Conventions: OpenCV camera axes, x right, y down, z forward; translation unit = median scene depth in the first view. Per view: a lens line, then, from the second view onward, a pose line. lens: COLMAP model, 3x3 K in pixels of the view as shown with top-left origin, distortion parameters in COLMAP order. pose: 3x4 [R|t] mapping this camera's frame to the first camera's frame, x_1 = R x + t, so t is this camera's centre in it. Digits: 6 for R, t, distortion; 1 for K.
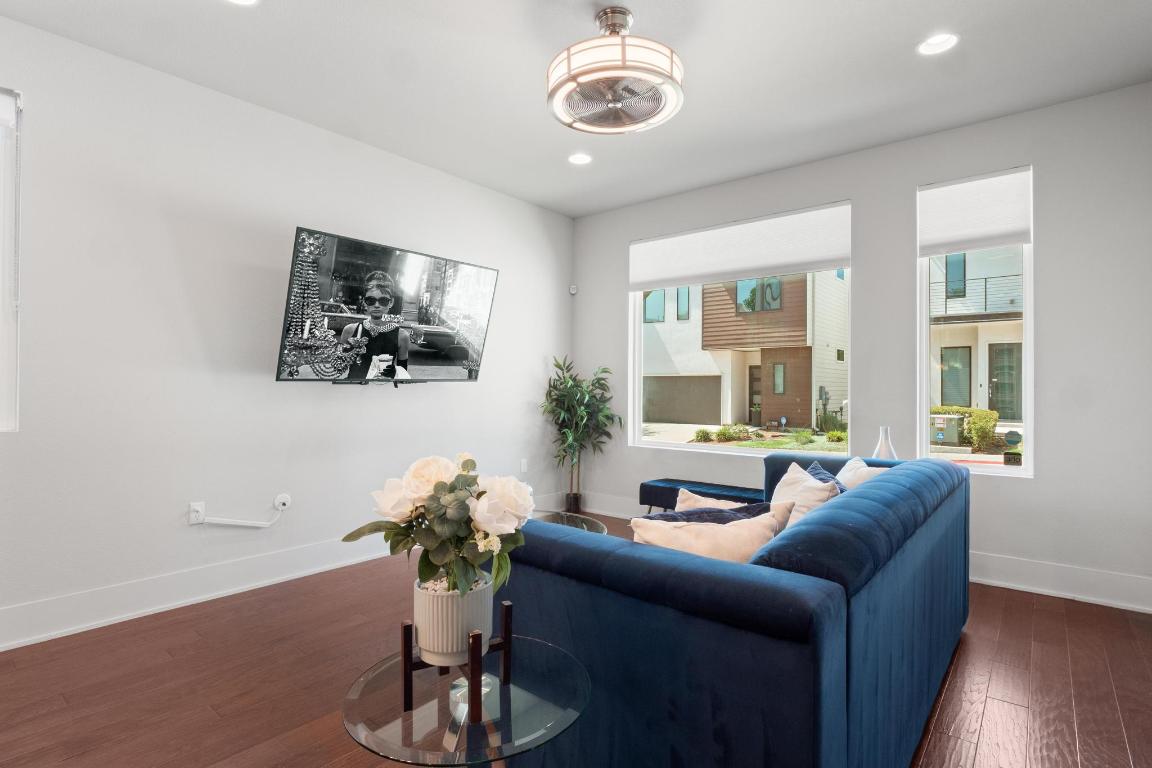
lens RADIAL K [[558.2, 0, 576.0], [0, 558.2, 384.0], [0, 0, 1]] dist [-0.024465, 0.000259]
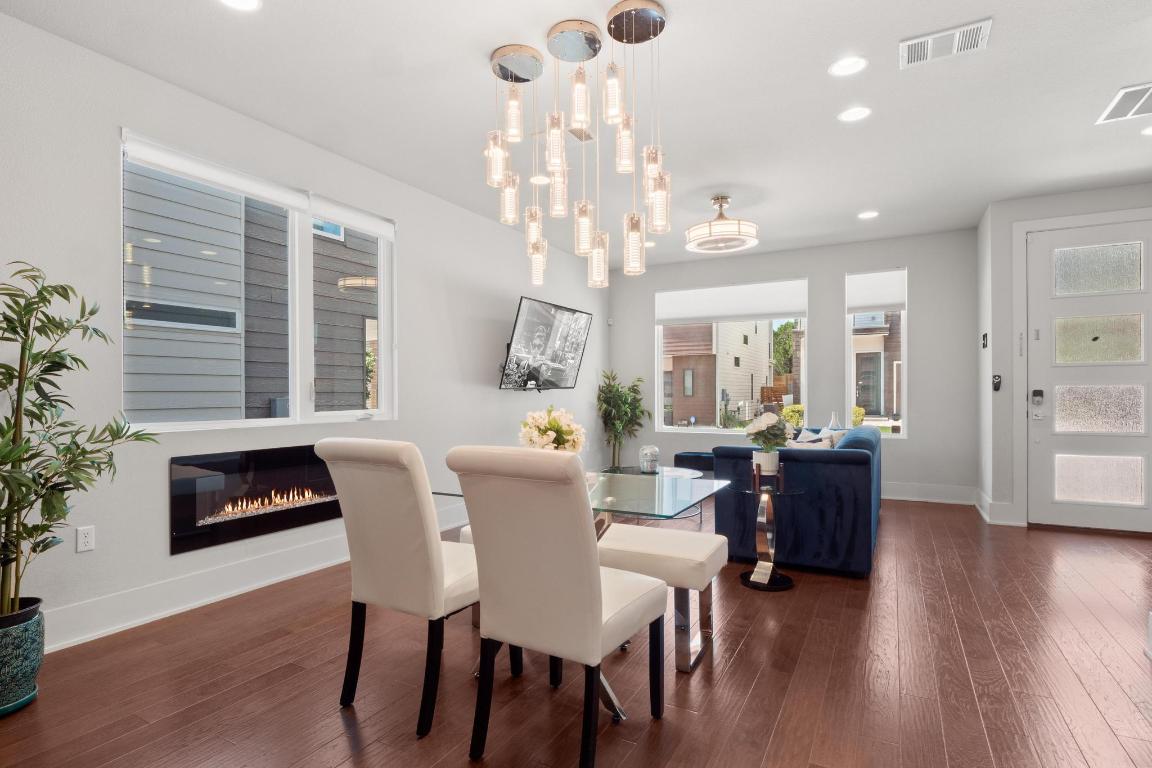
lens RADIAL K [[579.6, 0, 571.2], [0, 579.6, 389.4], [0, 0, 1]] dist [0.001544, -0.000812]
pose [[0.980054, -0.012502, 0.198339, -0.415907], [0.012474, 0.999921, 0.001389, -0.003765], [-0.198341, 0.001113, 0.980132, -0.429821]]
